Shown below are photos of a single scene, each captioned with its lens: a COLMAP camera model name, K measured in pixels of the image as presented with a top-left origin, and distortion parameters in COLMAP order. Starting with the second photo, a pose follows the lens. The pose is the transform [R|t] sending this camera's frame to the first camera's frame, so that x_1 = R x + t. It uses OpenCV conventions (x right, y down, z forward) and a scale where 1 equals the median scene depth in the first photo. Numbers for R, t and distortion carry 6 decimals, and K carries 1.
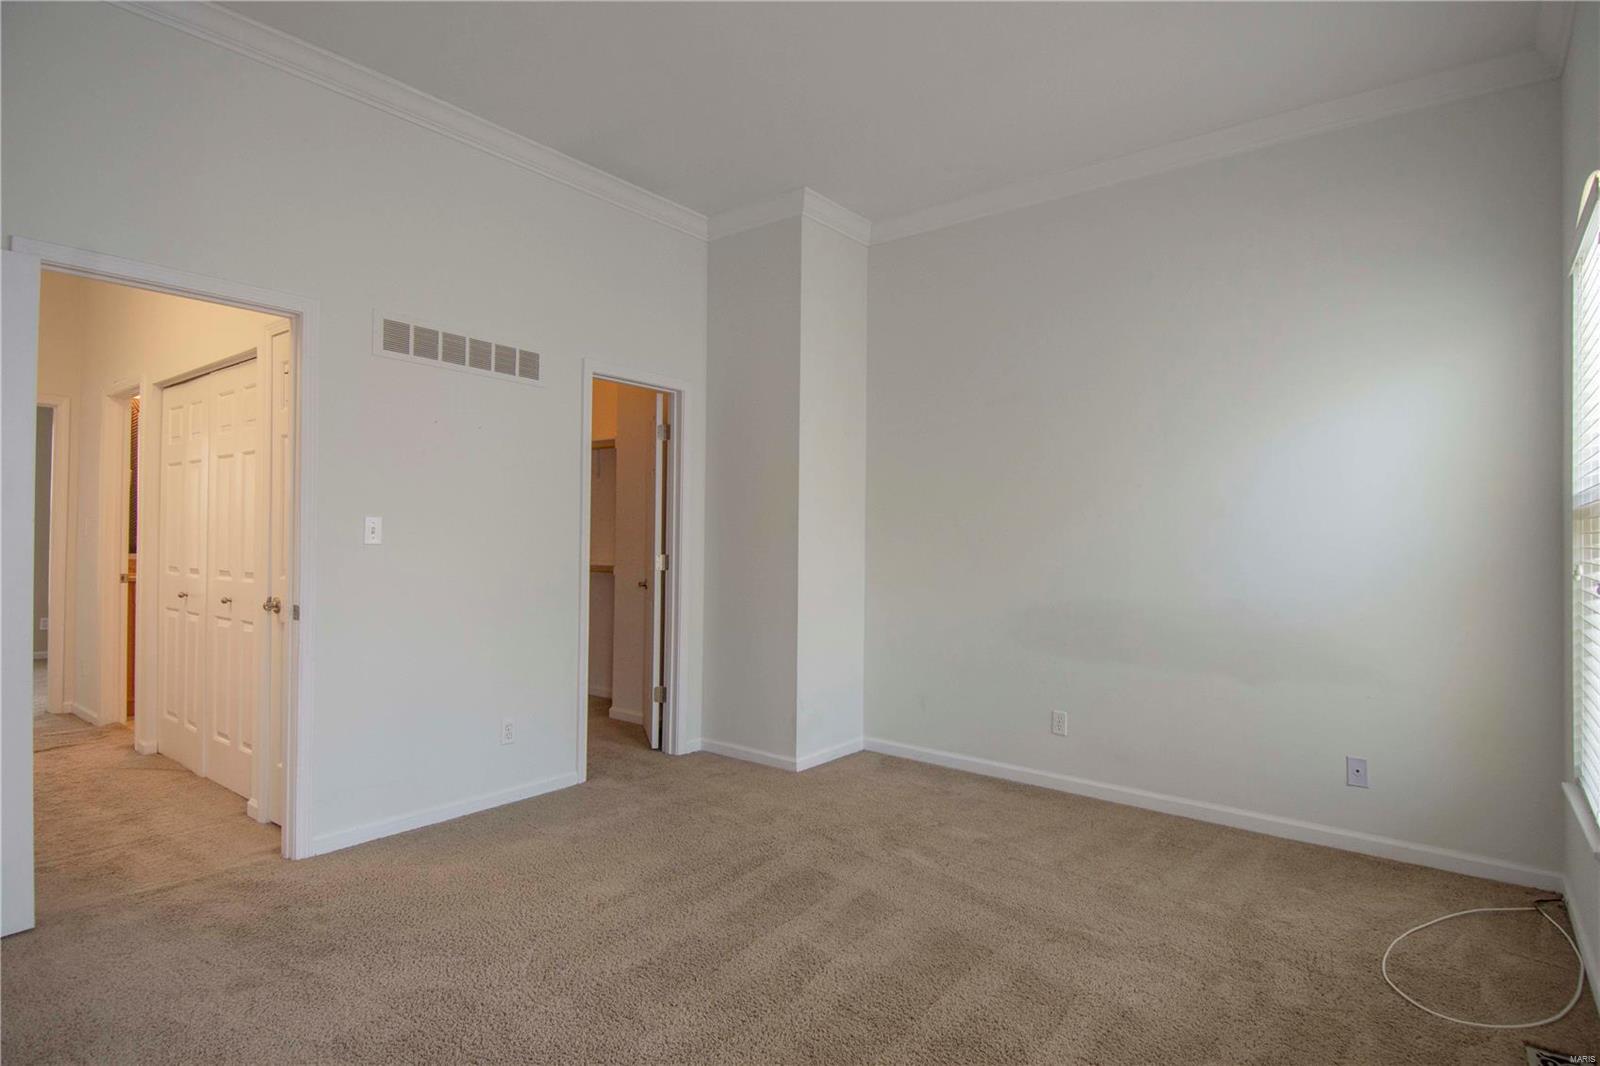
lens RADIAL K [[853.2, 0, 802.0], [0, 853.2, 541.4], [0, 0, 1]] dist [0.053077, -0.039682]
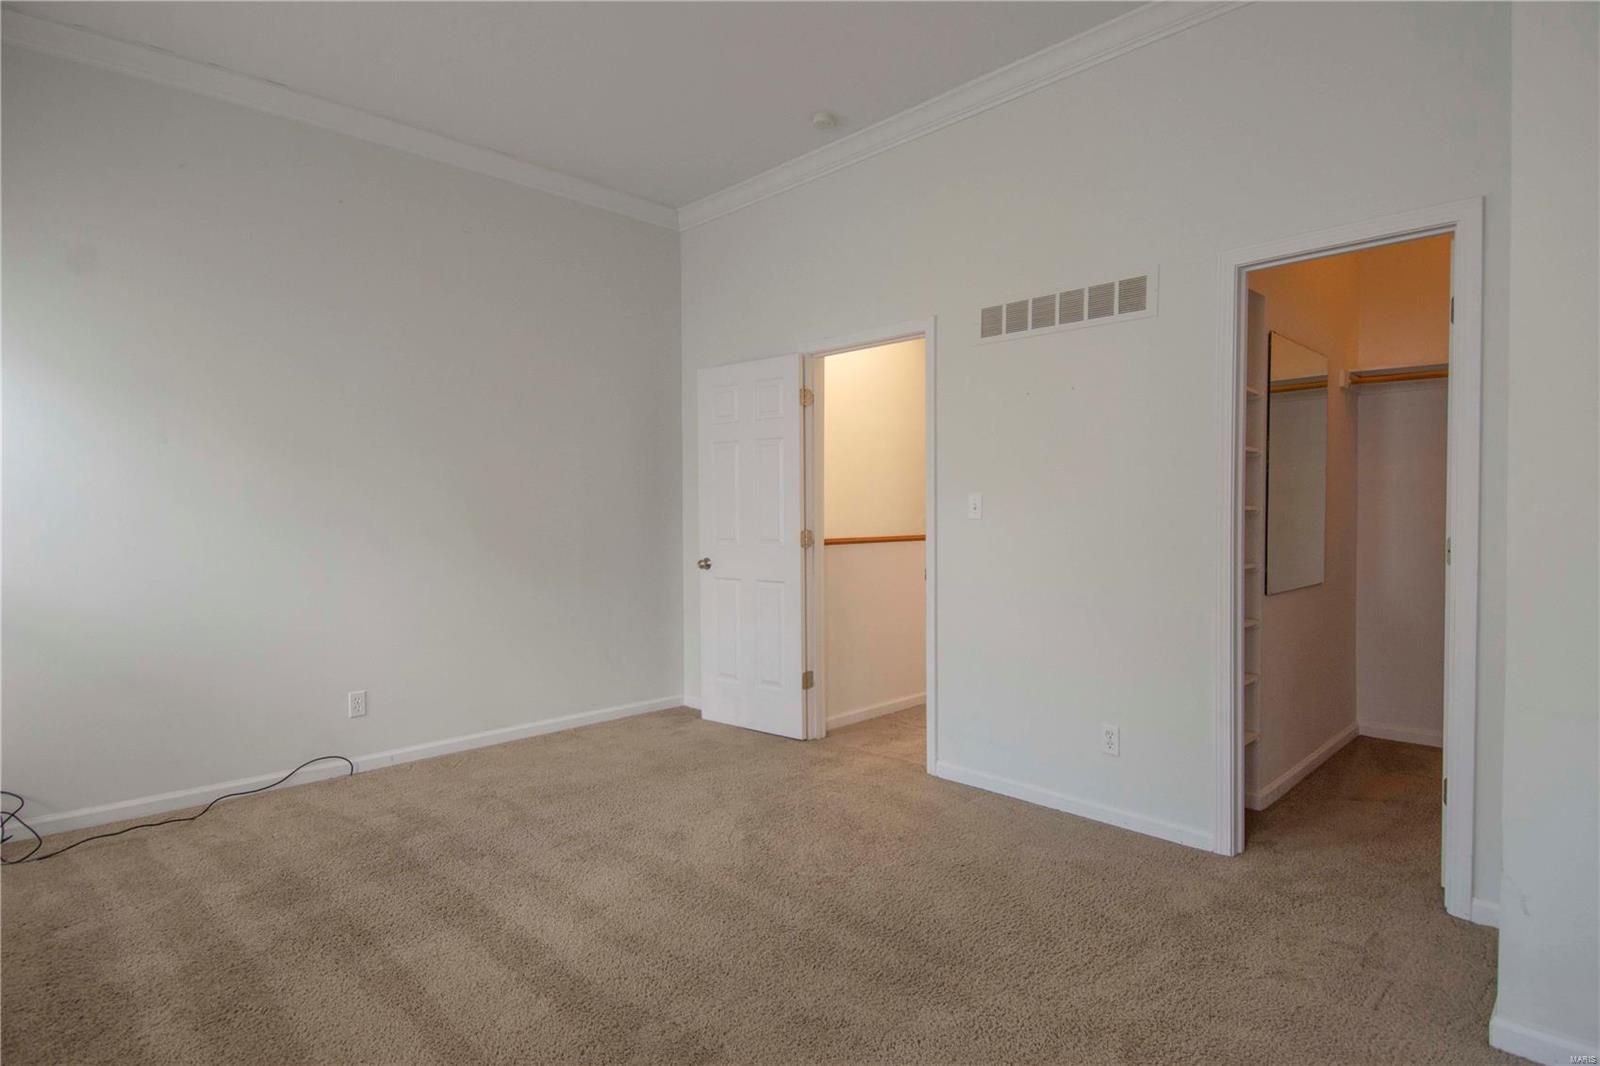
lens RADIAL K [[853.2, 0, 799.7], [0, 853.2, 526.4], [0, 0, 1]] dist [0.053077, -0.039682]
pose [[-0.148905, 0.002503, -0.988848, 0.568597], [0.005187, 0.999985, 0.001750, 0.009102], [0.988838, -0.004869, -0.148916, 0.871816]]
